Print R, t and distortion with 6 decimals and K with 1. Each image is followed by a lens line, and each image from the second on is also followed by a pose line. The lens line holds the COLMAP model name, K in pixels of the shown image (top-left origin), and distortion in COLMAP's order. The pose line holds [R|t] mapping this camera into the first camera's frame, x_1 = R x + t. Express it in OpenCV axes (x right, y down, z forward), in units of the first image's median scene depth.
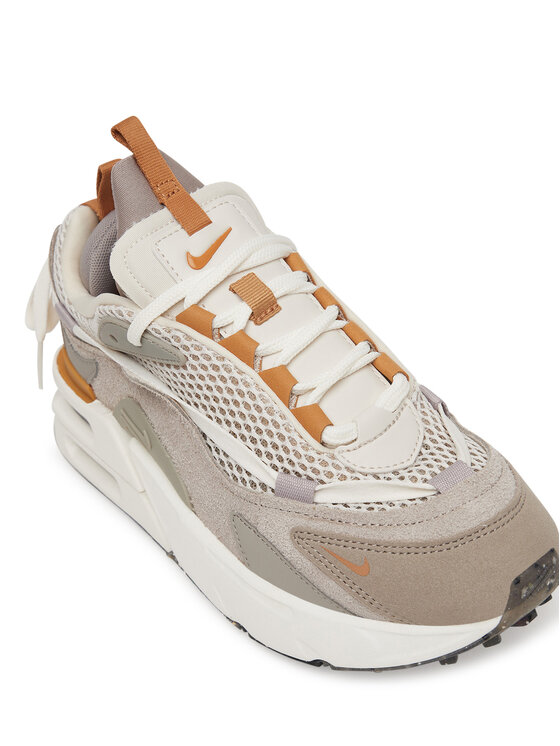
lens RADIAL K [[1198.5, 0, 280.0], [0, 1198.5, 373.0], [0, 0, 1]] dist [-0.160468, -0.025782]
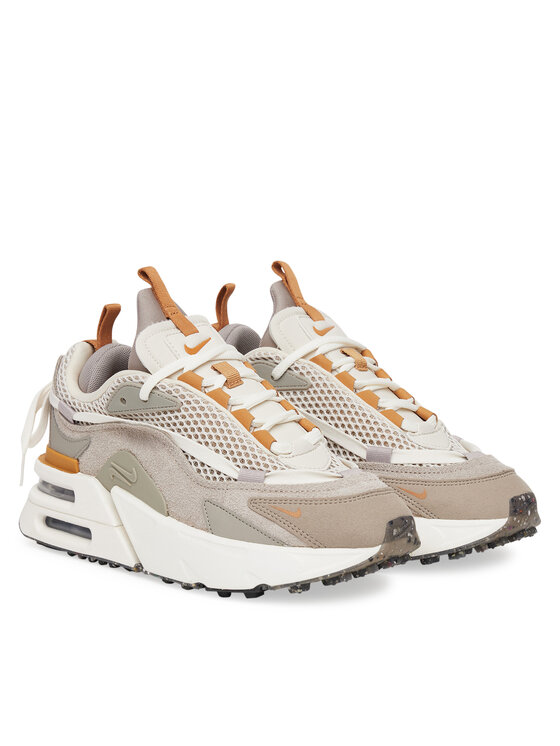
lens RADIAL K [[2191.1, 0, 280.0], [0, 2191.1, 373.0], [0, 0, 1]] dist [-0.061908, -0.131464]
pose [[0.974997, 0.136119, 0.175648, -0.466023], [-0.052006, 0.908254, -0.415174, 1.142680], [-0.216046, 0.395659, 0.892624, -1.603259]]
